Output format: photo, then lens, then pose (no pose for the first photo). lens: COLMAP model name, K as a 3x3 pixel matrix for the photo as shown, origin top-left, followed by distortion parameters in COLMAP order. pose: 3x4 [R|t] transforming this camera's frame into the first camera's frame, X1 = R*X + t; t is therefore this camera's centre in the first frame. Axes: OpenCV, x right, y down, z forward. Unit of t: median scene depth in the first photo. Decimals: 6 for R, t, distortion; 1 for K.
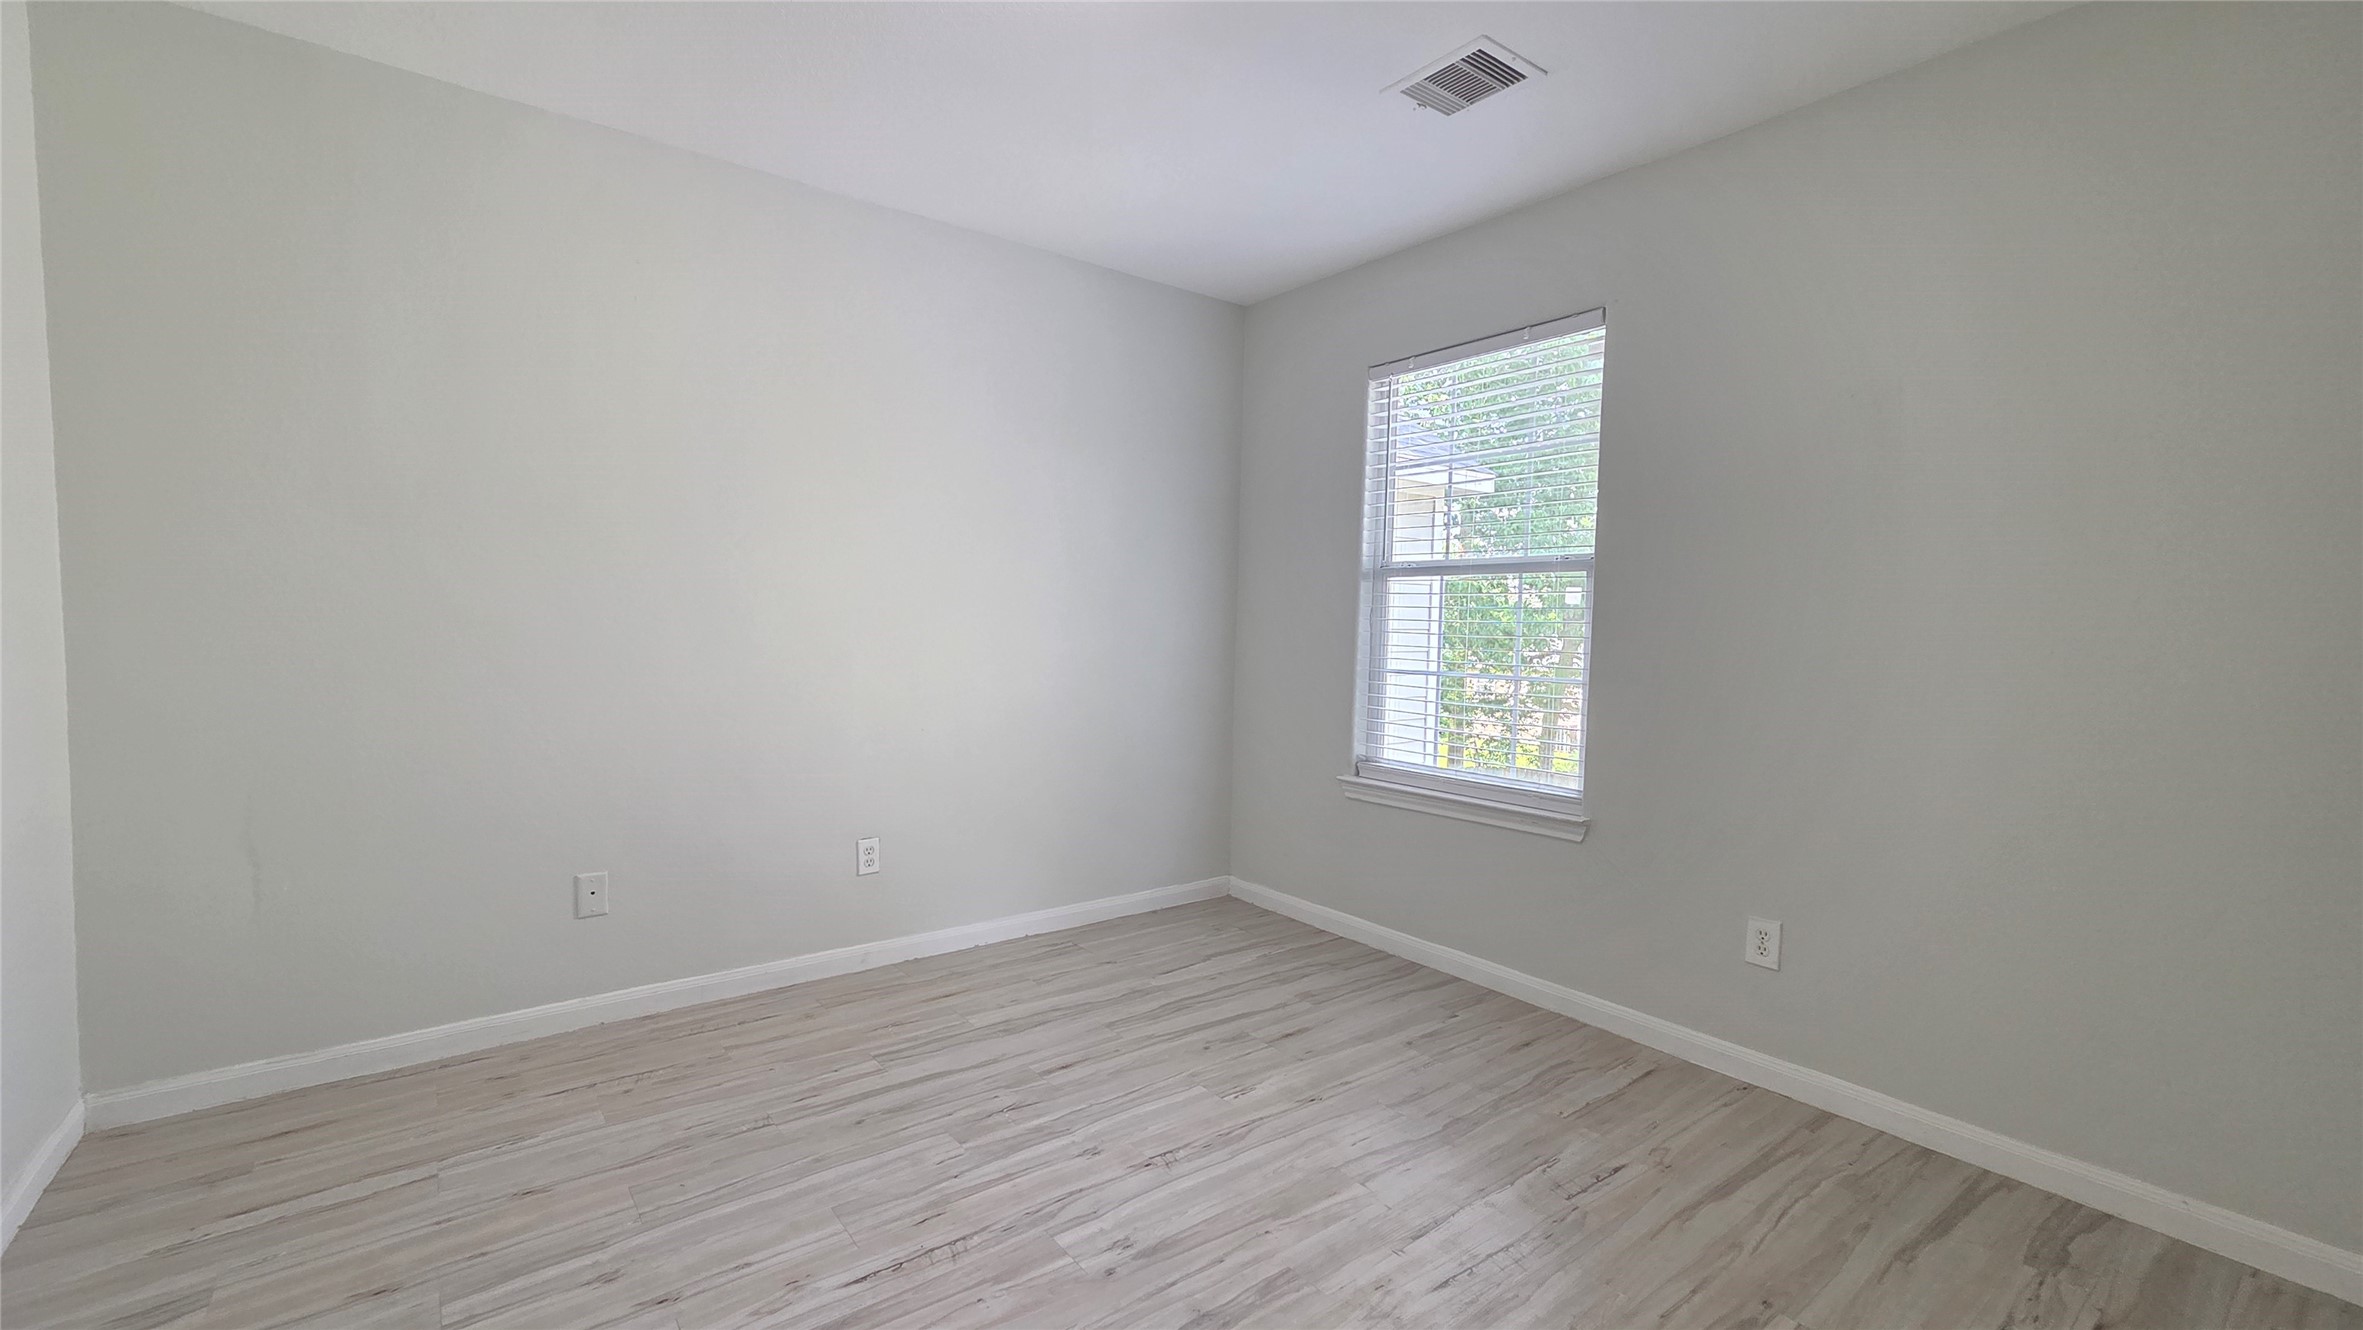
lens RADIAL K [[976.1, 0, 1165.4], [0, 976.1, 679.3], [0, 0, 1]] dist [0.002737, 0.000082]
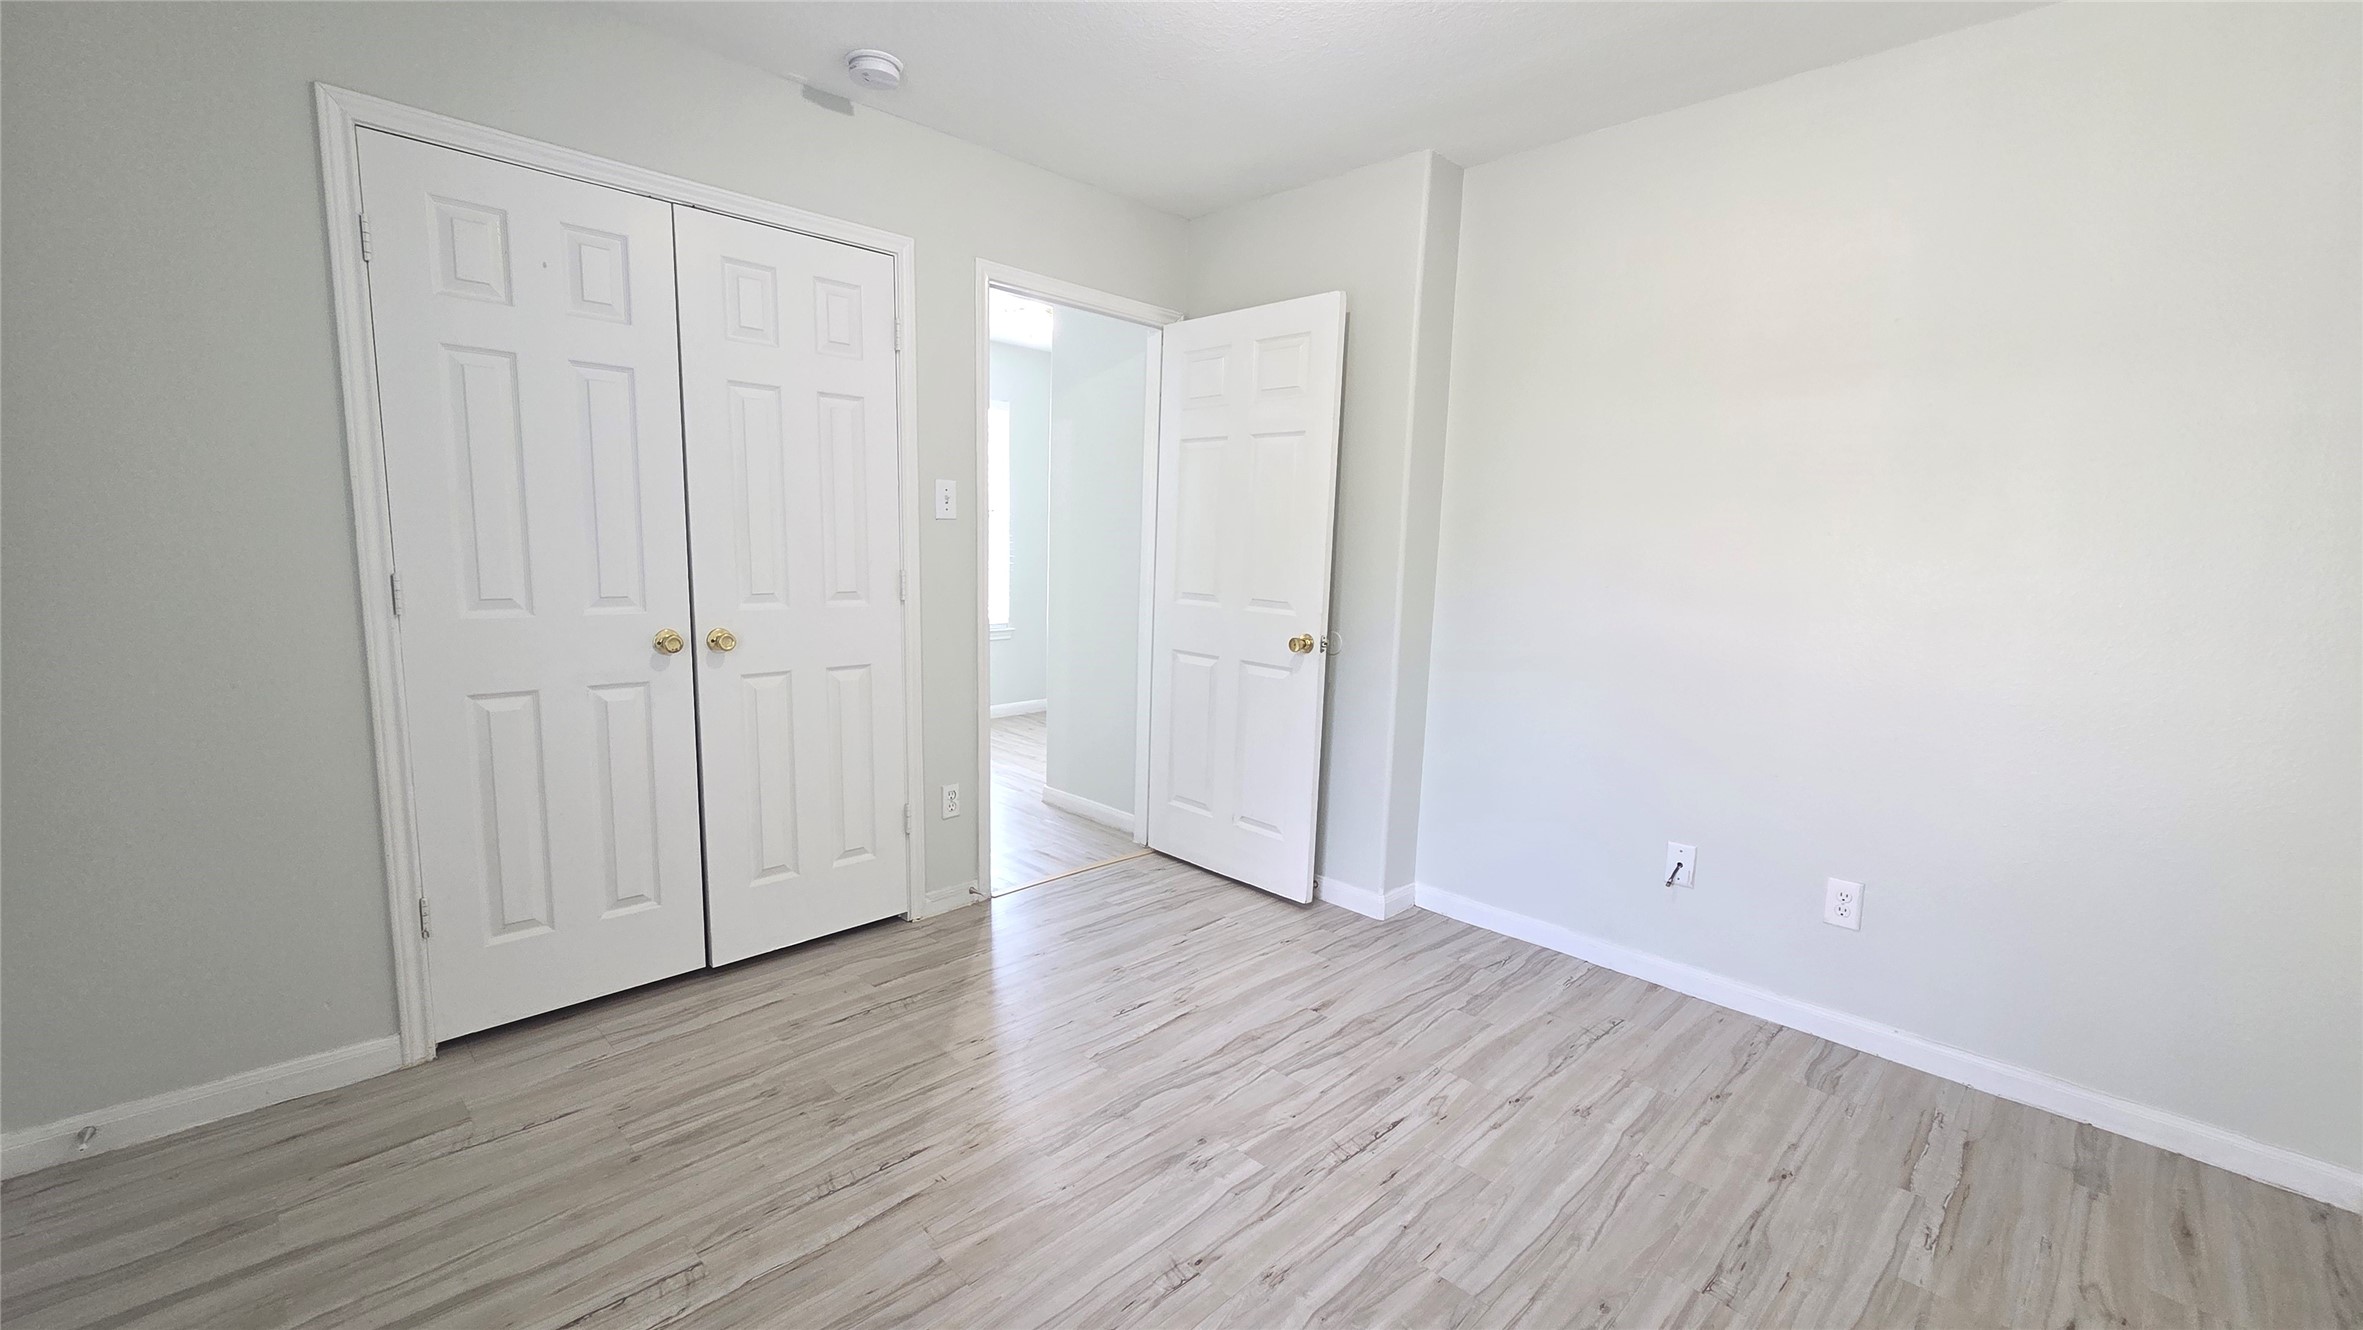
lens RADIAL K [[976.1, 0, 1165.4], [0, 976.1, 679.3], [0, 0, 1]] dist [0.002737, 0.000082]
pose [[-0.991522, -0.028597, -0.126757, 0.140726], [-0.054339, 0.977346, 0.204555, -0.164744], [0.118036, 0.209709, -0.970613, 1.857763]]
